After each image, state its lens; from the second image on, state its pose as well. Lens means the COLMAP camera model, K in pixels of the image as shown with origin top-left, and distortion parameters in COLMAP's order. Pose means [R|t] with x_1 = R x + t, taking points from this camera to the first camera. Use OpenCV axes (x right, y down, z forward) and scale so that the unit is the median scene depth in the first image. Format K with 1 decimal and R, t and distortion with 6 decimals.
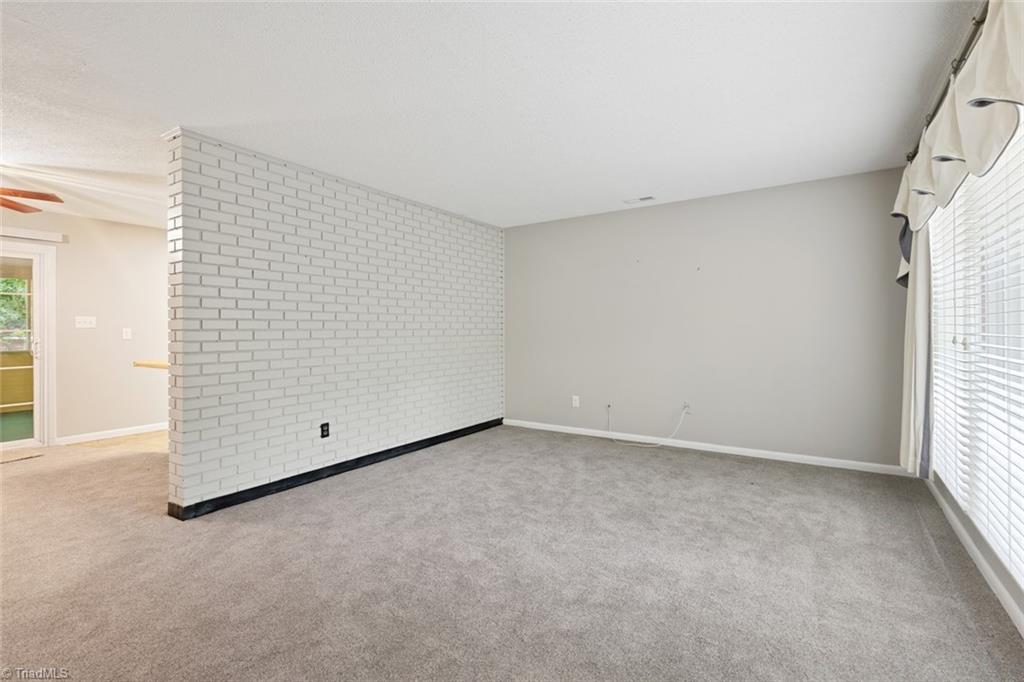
lens RADIAL K [[474.1, 0, 513.6], [0, 474.1, 331.0], [0, 0, 1]] dist [0.000995, -0.000005]
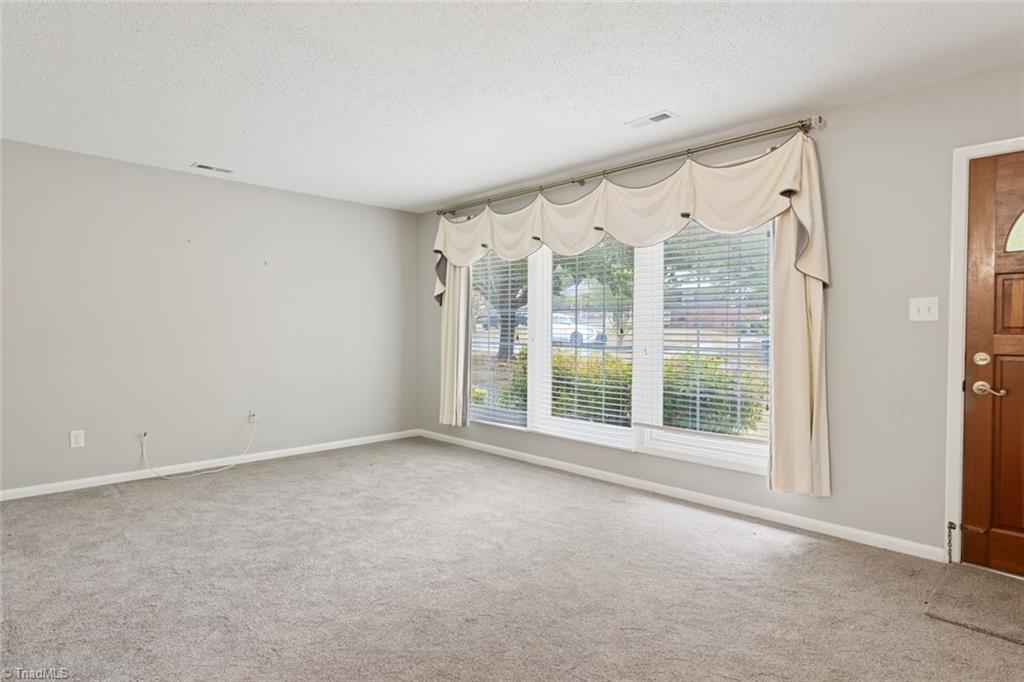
lens RADIAL K [[593.7, 0, 511.8], [0, 593.7, 345.5], [0, 0, 1]] dist [0.004351, -0.000332]
pose [[0.179839, -0.019879, 0.983495, -0.903428], [-0.004356, 0.999770, 0.021005, 0.001602], [-0.983686, -0.008061, 0.179711, 0.438982]]
